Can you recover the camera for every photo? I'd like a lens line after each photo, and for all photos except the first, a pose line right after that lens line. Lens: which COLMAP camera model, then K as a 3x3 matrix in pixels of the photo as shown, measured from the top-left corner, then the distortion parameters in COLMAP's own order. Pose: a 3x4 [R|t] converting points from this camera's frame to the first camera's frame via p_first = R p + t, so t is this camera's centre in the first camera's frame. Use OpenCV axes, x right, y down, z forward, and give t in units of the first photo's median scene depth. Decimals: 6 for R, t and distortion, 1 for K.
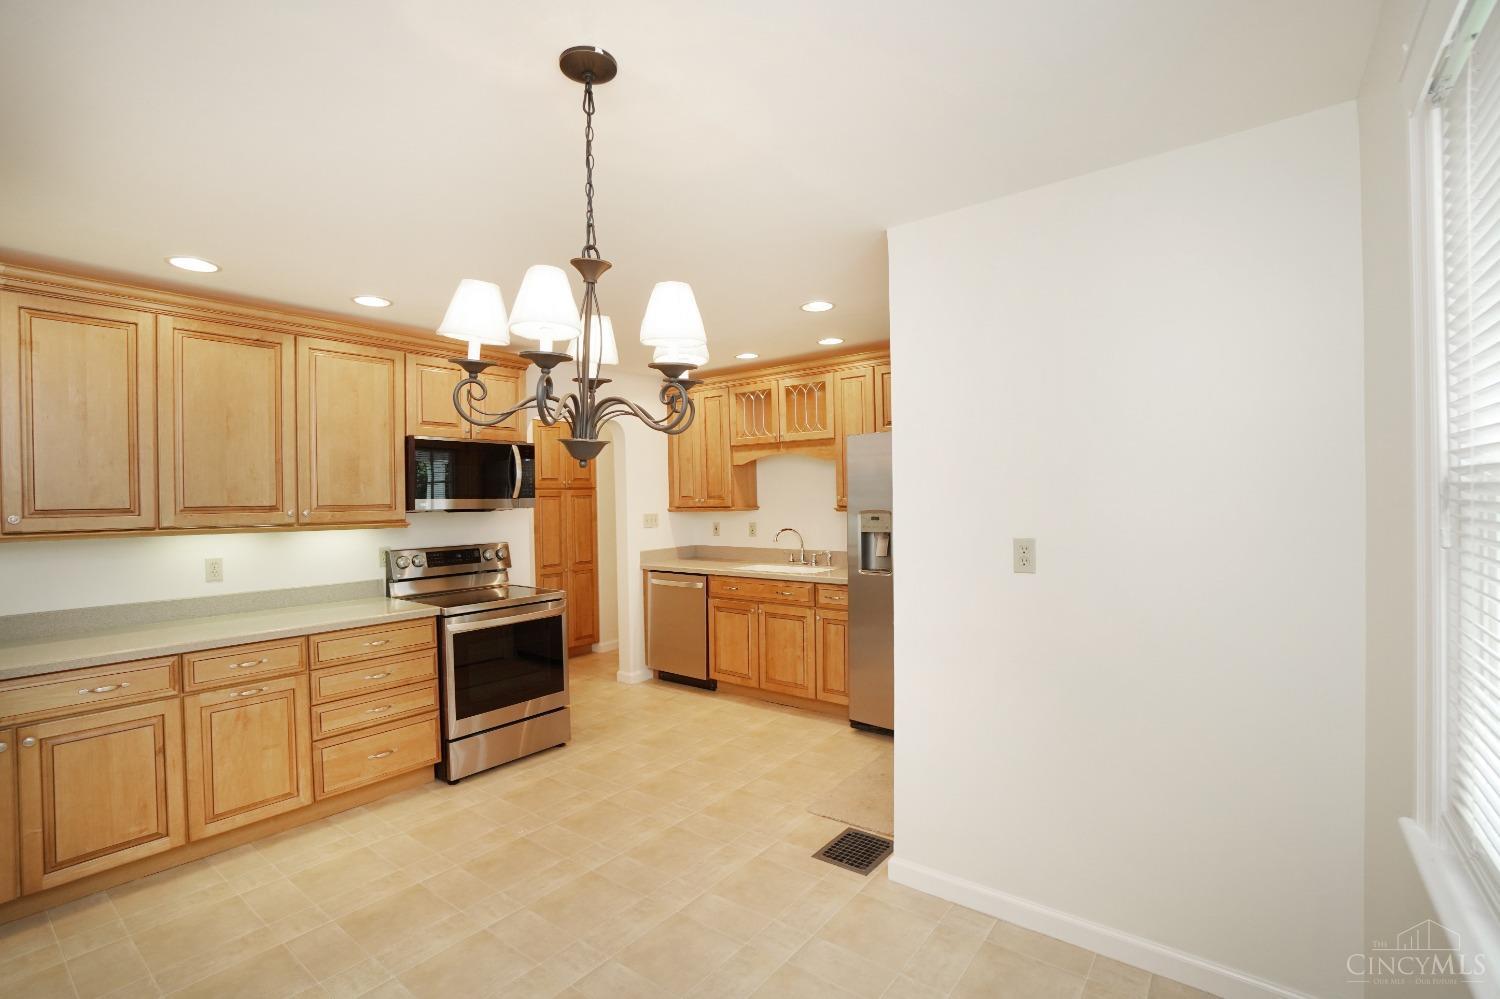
lens RADIAL K [[679.2, 0, 723.0], [0, 679.2, 503.8], [0, 0, 1]] dist [-0.064308, 0.025314]
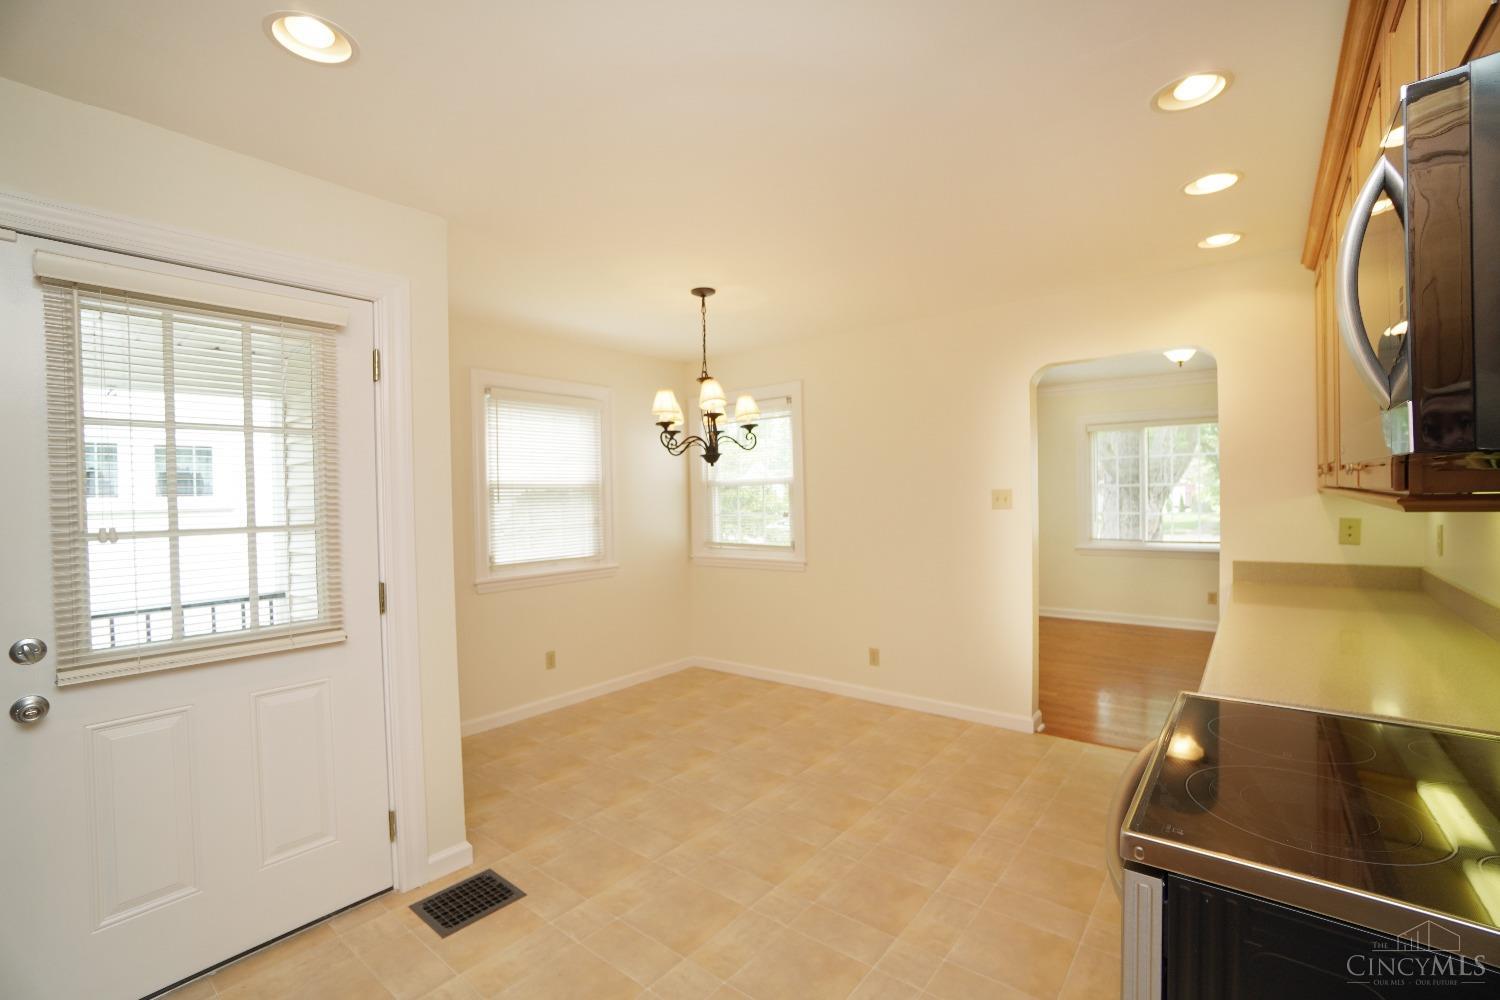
lens RADIAL K [[679.2, 0, 723.0], [0, 679.2, 504.3], [0, 0, 1]] dist [-0.064308, 0.025314]
pose [[-0.999196, 0.036870, 0.015746, -0.093547], [0.037245, 0.999013, 0.024196, 0.005295], [-0.014838, 0.024763, -0.999583, 1.111373]]
